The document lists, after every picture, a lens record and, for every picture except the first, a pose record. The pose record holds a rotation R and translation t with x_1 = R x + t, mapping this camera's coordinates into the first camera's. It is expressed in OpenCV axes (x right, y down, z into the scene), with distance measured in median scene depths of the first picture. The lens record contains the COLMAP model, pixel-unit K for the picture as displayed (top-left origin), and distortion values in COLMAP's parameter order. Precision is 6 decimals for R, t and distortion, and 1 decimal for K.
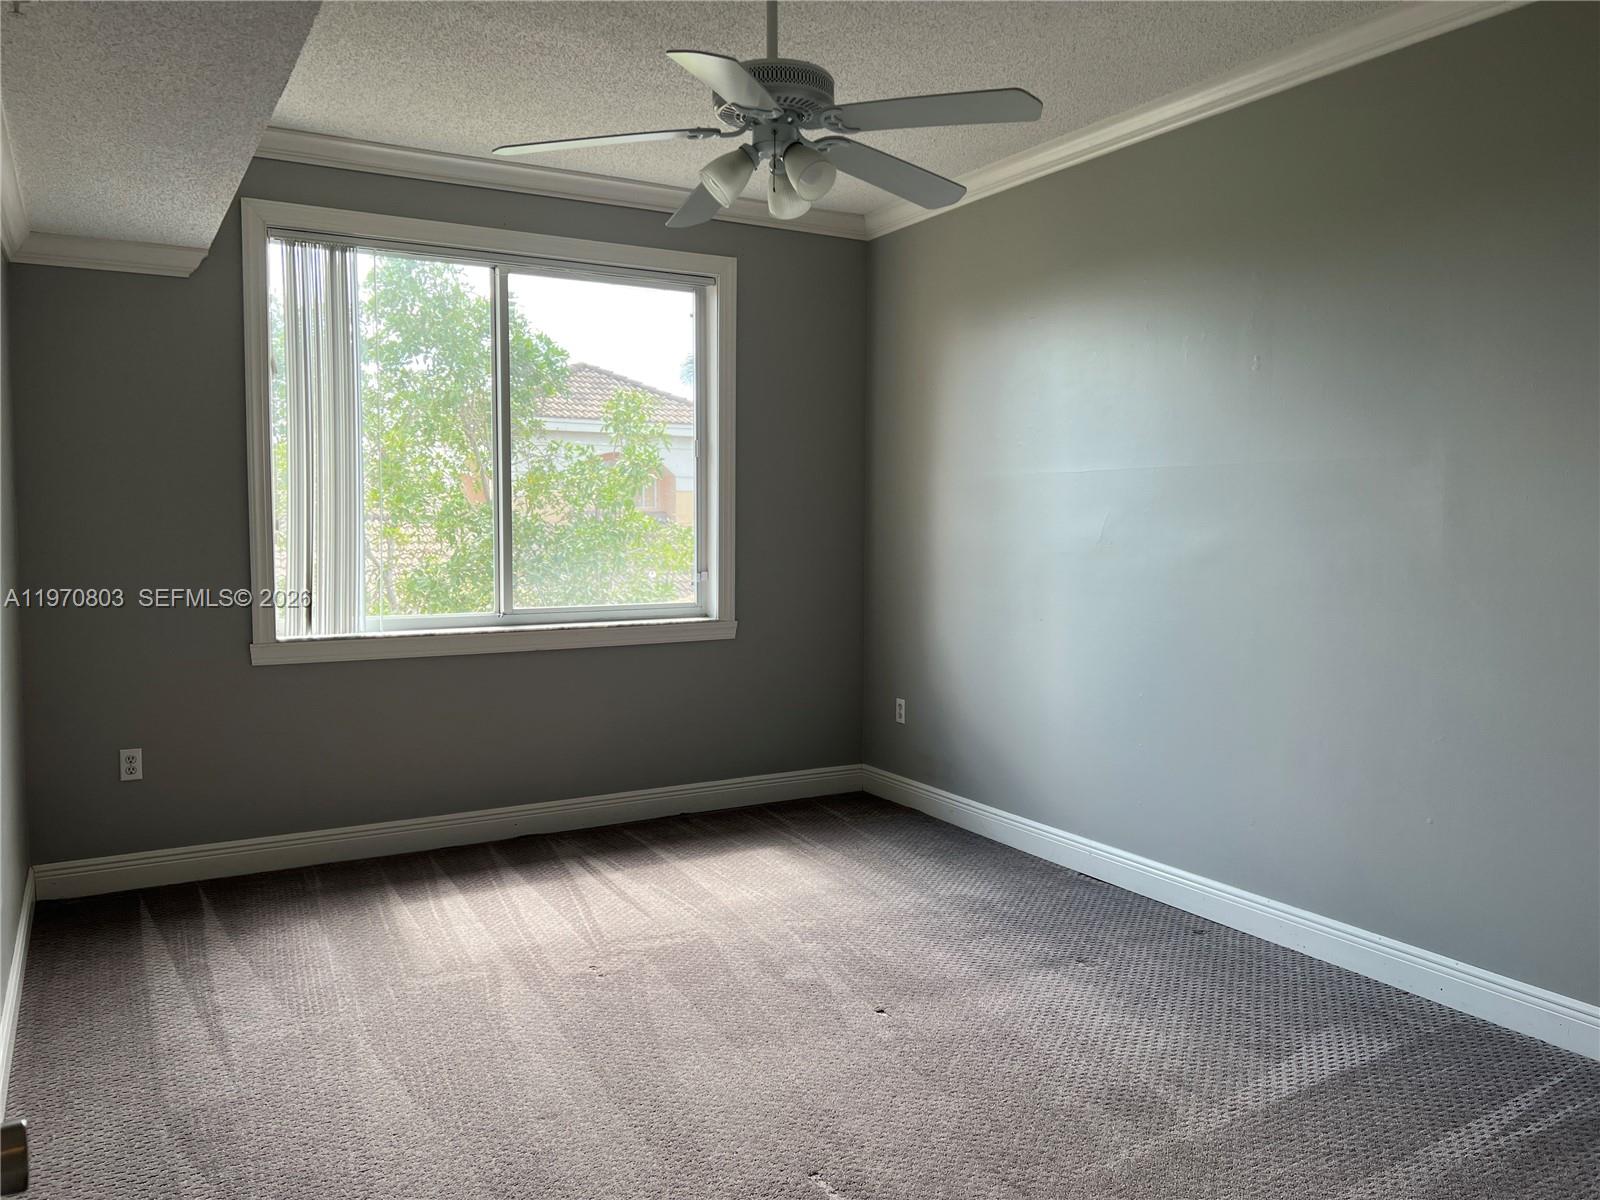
lens RADIAL K [[1199.6, 0, 800.0], [0, 1199.6, 600.0], [0, 0, 1]] dist [-0.004831, -0.004251]
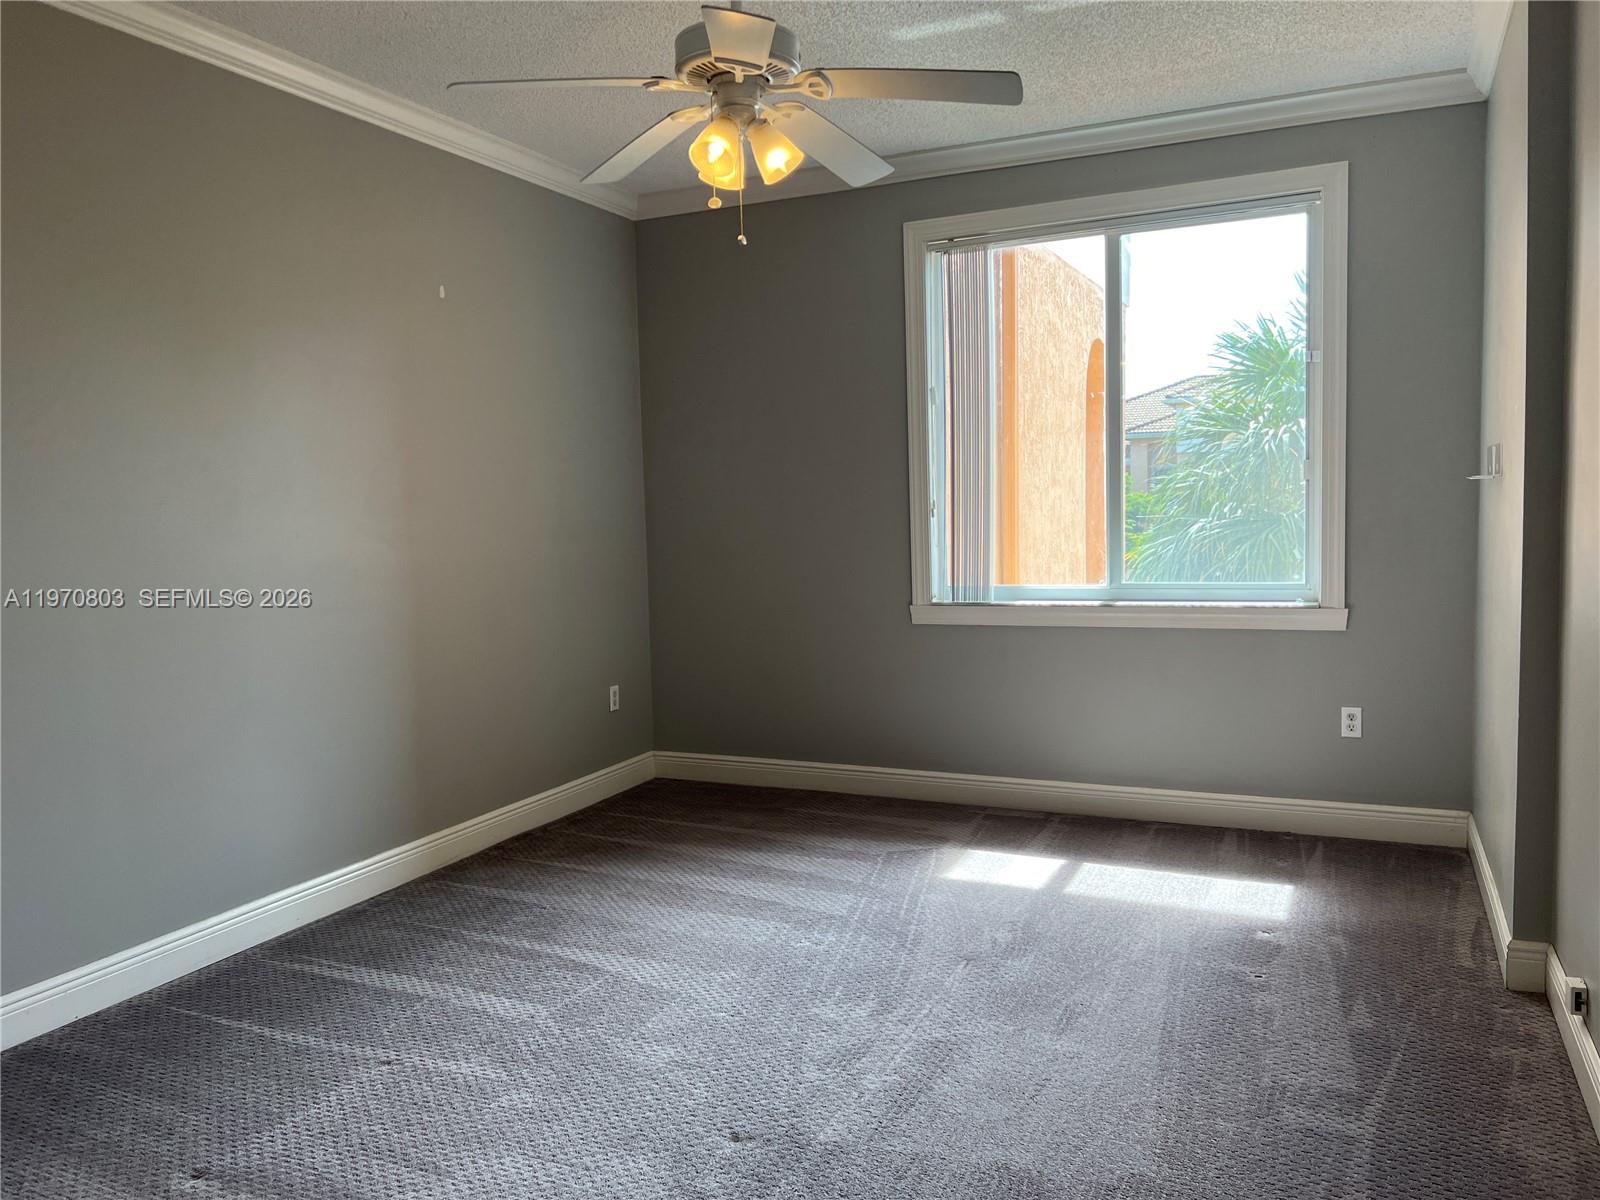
lens RADIAL K [[1199.6, 0, 800.0], [0, 1199.6, 600.0], [0, 0, 1]] dist [-0.004831, -0.004251]
pose [[0.568323, 0.049946, -0.821288, 0.415354], [-0.026118, 0.998748, 0.042664, -0.014382], [0.822391, -0.002797, 0.568916, 0.236719]]
